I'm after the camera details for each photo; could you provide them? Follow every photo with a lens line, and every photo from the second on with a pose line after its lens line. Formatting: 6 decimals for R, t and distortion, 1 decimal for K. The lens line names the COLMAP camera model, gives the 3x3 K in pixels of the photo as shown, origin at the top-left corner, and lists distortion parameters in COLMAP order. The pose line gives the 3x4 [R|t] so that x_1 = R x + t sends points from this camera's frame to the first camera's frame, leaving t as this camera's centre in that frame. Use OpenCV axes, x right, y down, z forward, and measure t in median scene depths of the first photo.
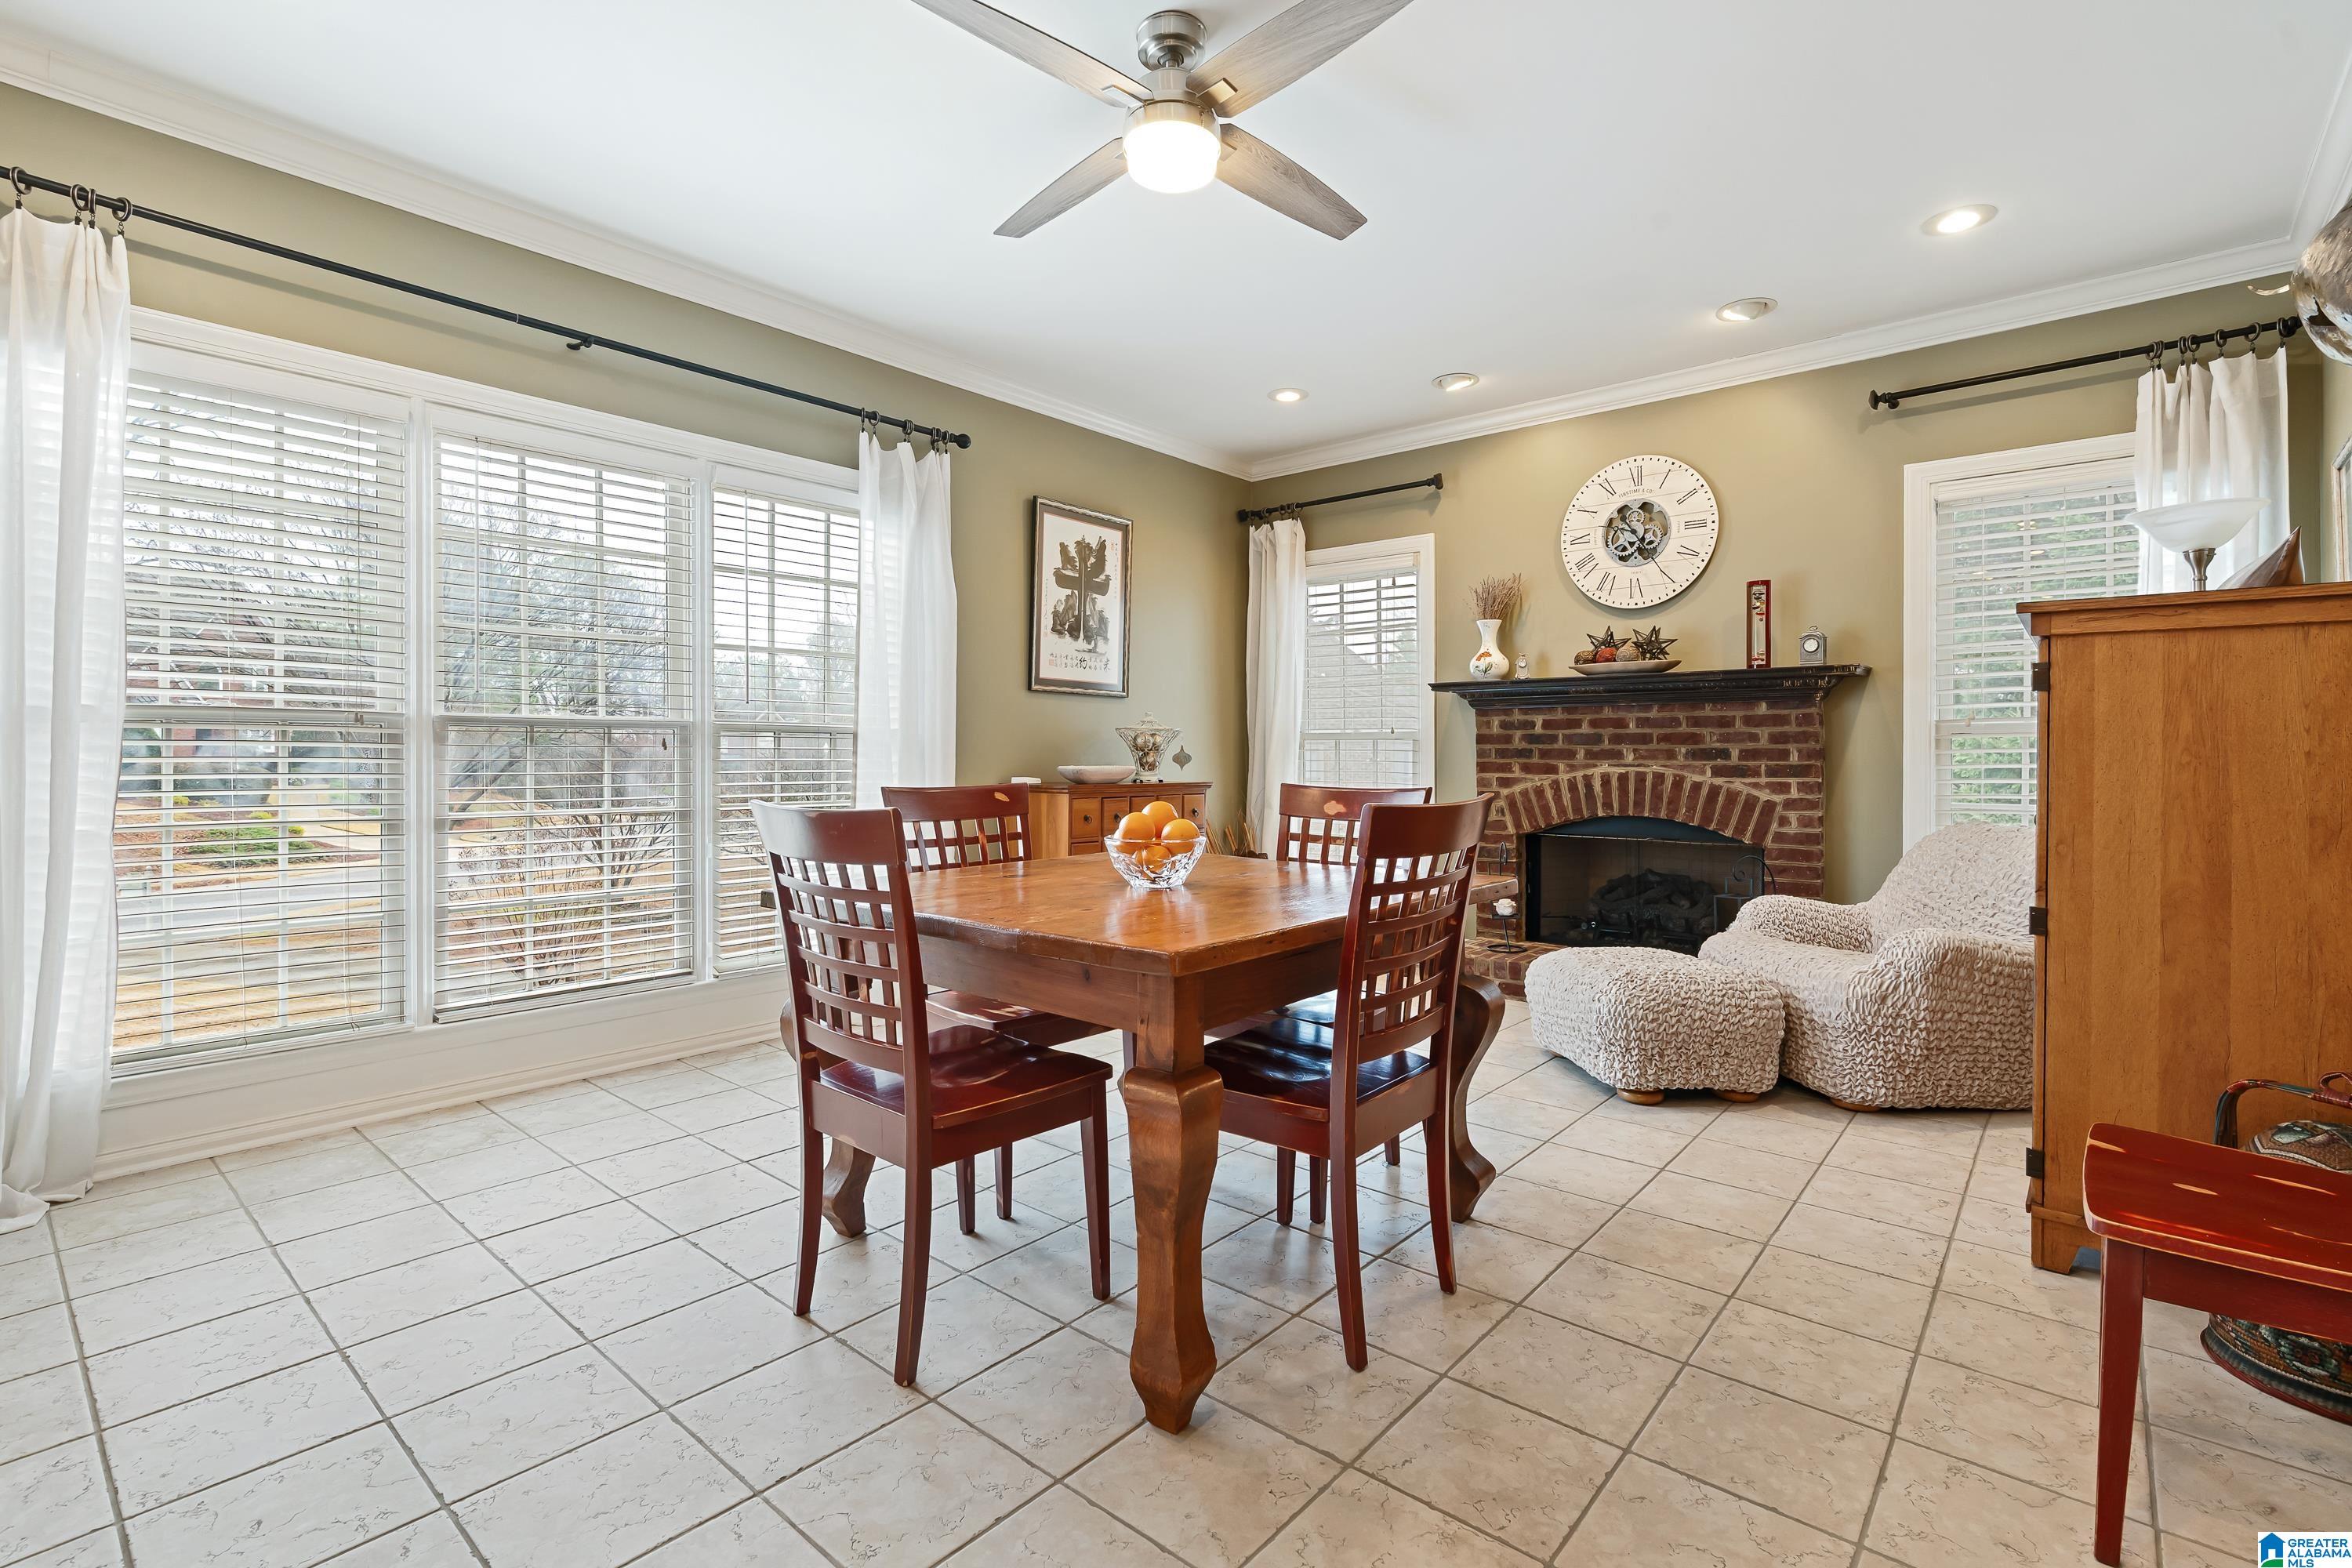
lens RADIAL K [[1077.7, 0, 1174.8], [0, 1077.7, 760.6], [0, 0, 1]] dist [-0.004929, -0.000071]
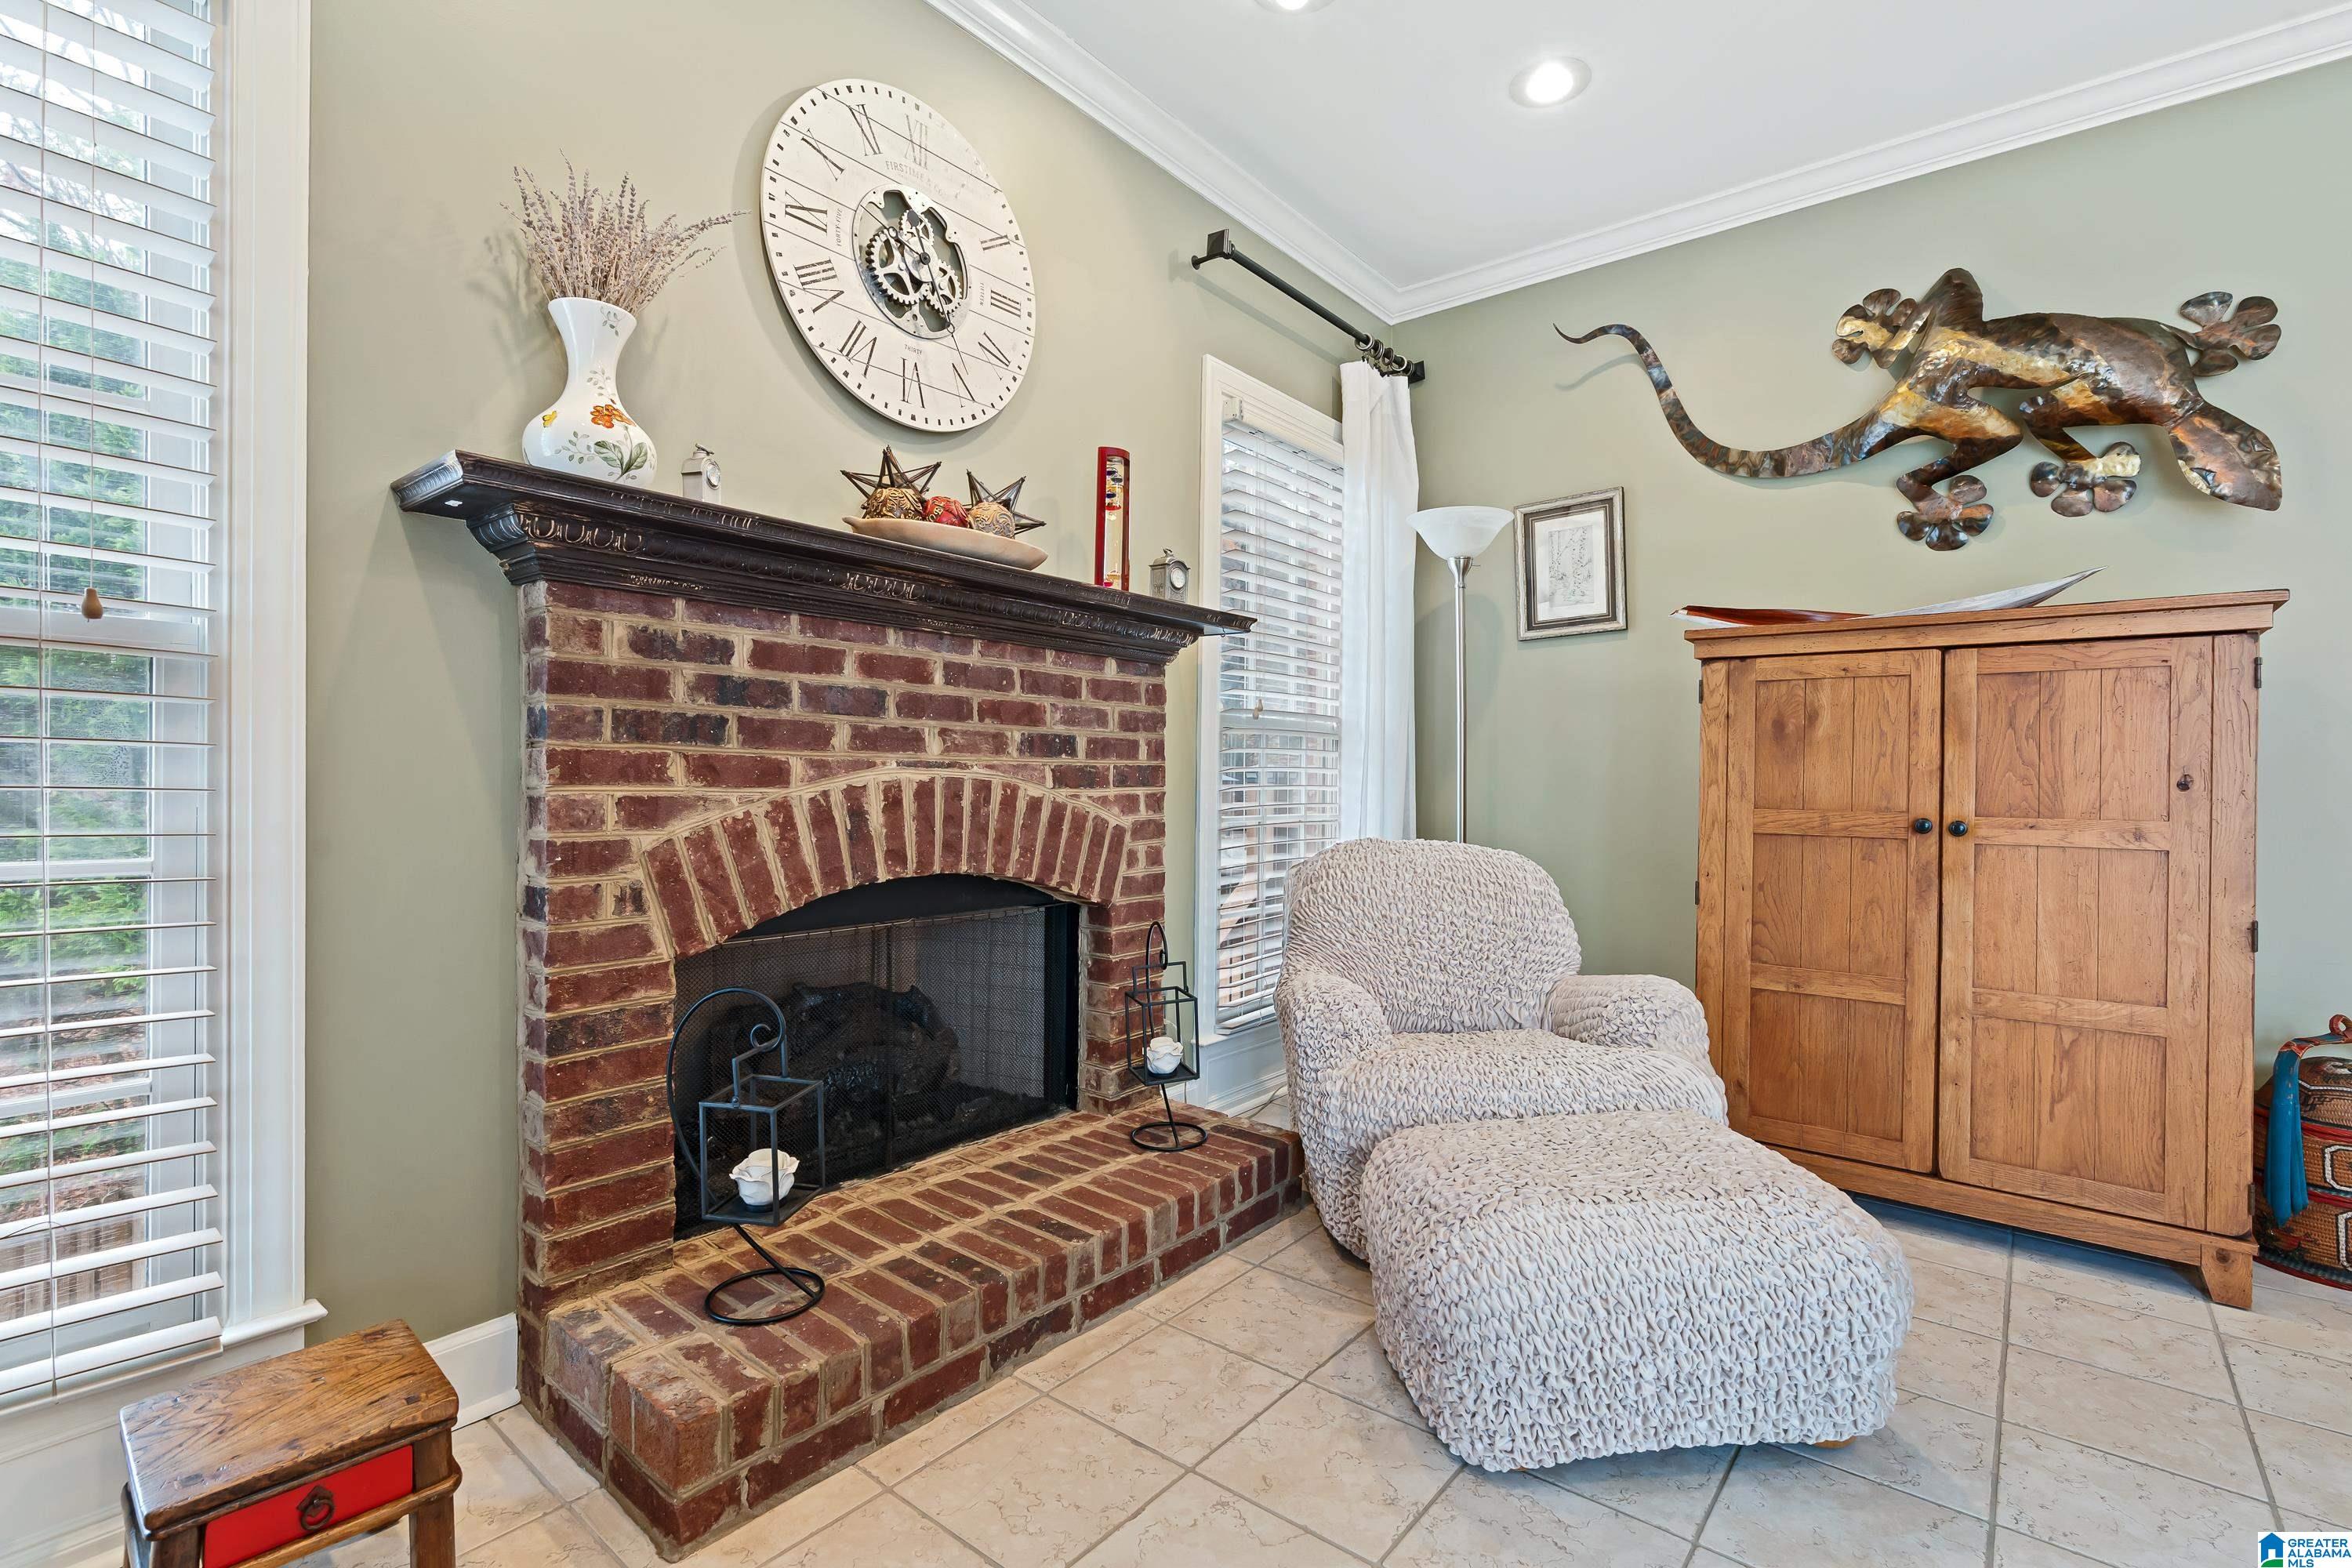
lens RADIAL K [[1073.3, 0, 1181.3], [0, 1073.3, 778.1], [0, 0, 1]] dist [-0.001791, 0.000034]
pose [[-0.032921, 0.000451, 0.999458, -0.039709], [-0.002115, 0.999998, -0.000521, 0.010475], [-0.999456, -0.002131, -0.032920, 0.945769]]
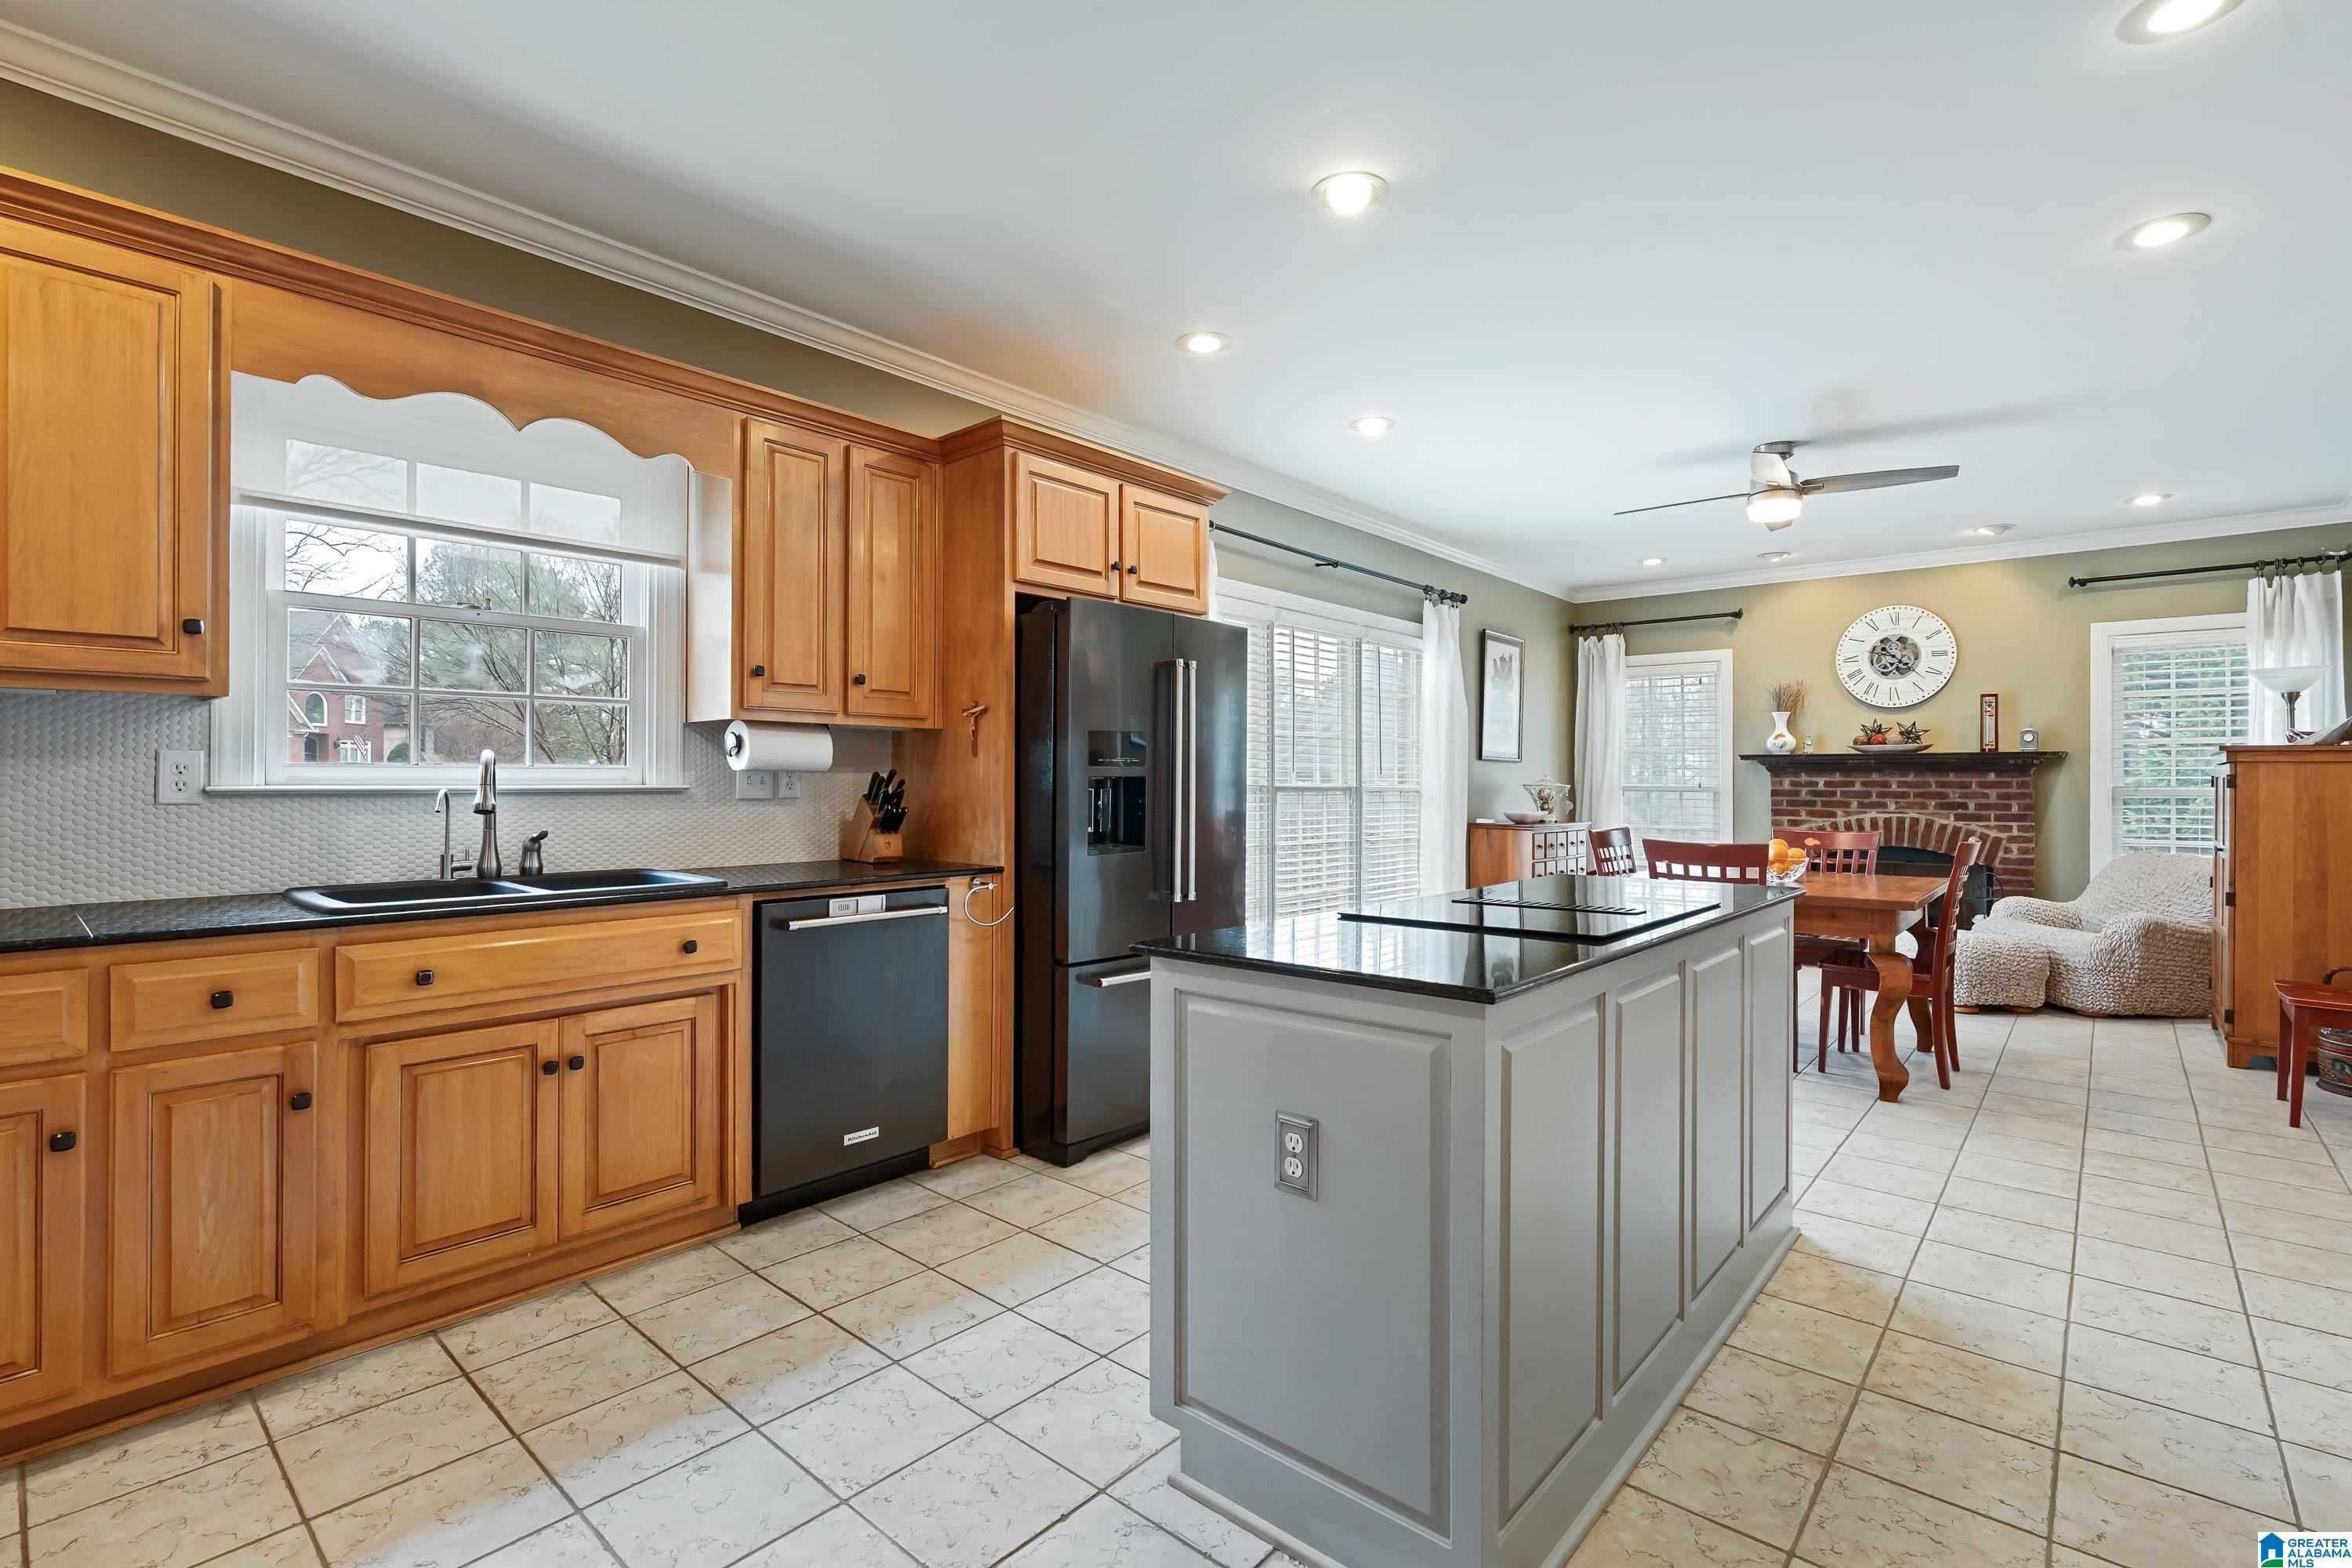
lens RADIAL K [[1073.3, 0, 1181.3], [0, 1073.3, 778.1], [0, 0, 1]] dist [-0.001791, 0.000034]
pose [[0.999967, 0.004468, -0.006804, -0.579304], [-0.004527, 0.999952, -0.008718, -0.027176], [0.006764, 0.008748, 0.999939, -0.519577]]
